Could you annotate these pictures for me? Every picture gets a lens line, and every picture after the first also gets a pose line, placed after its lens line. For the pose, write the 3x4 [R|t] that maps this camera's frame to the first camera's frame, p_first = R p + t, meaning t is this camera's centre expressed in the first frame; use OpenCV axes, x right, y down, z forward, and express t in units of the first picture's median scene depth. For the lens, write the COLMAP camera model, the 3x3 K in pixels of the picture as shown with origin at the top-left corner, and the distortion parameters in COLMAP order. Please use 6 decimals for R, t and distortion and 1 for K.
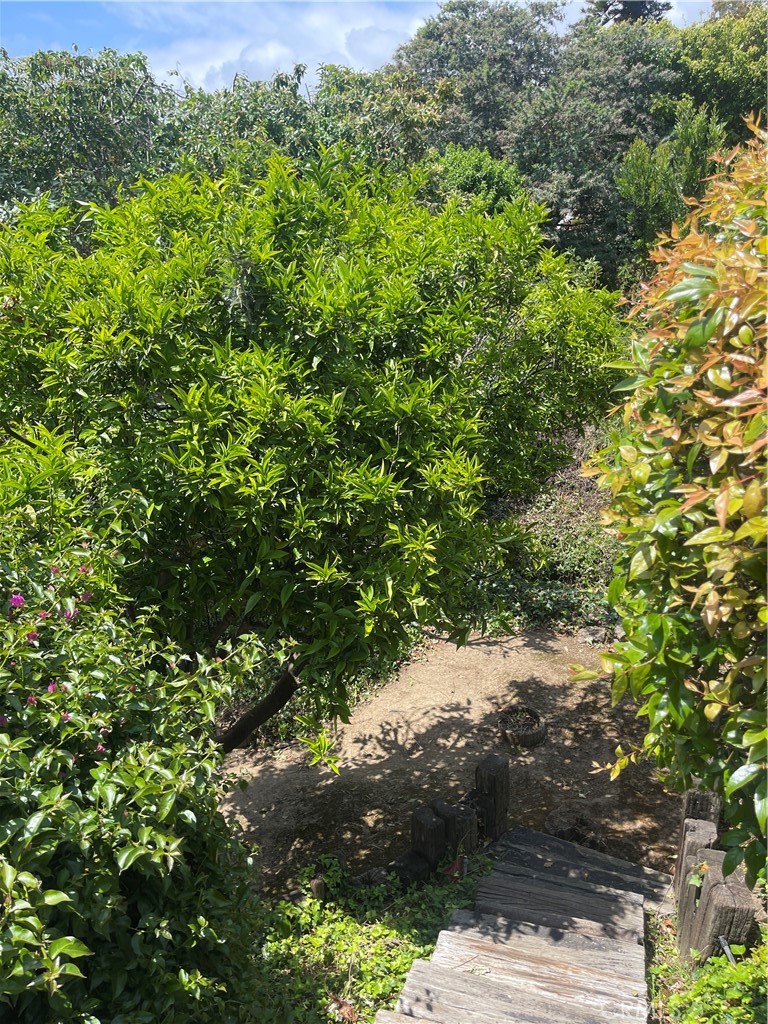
lens RADIAL K [[777.5, 0, 384.0], [0, 777.5, 512.0], [0, 0, 1]] dist [0.088108, -0.116346]
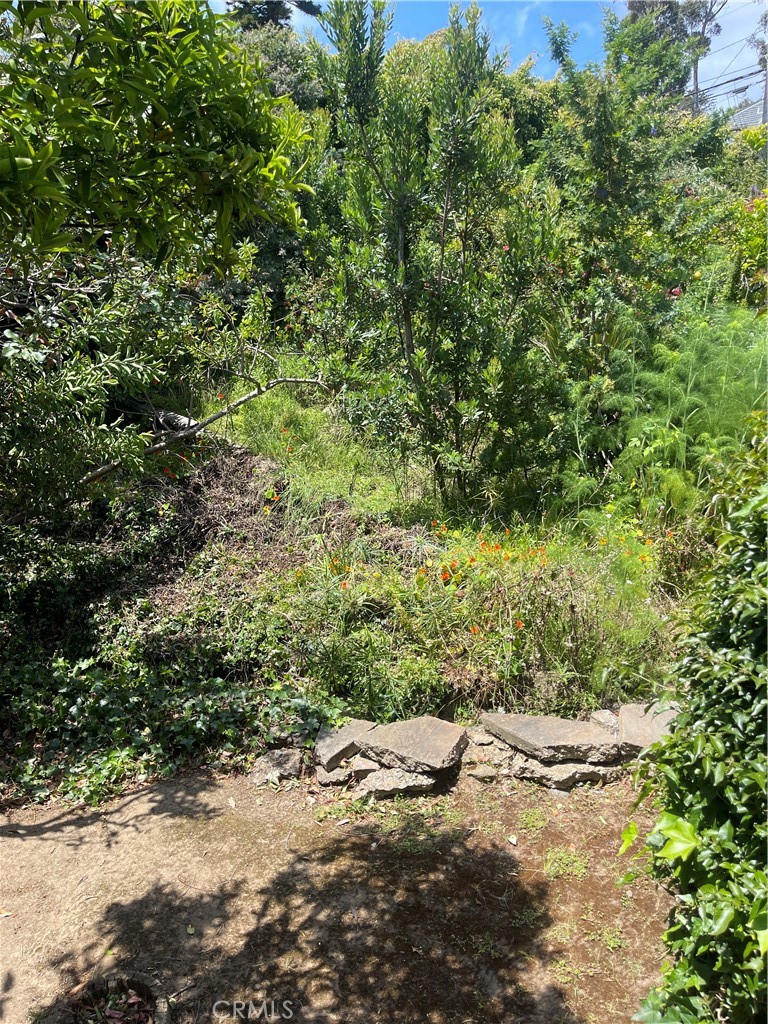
lens RADIAL K [[777.5, 0, 384.0], [0, 777.5, 512.0], [0, 0, 1]] dist [0.088108, -0.116346]
pose [[0.928633, -0.057406, 0.366530, 0.144235], [0.110285, 0.986010, -0.124985, 0.058586], [-0.354228, 0.156488, 0.921973, 0.441704]]
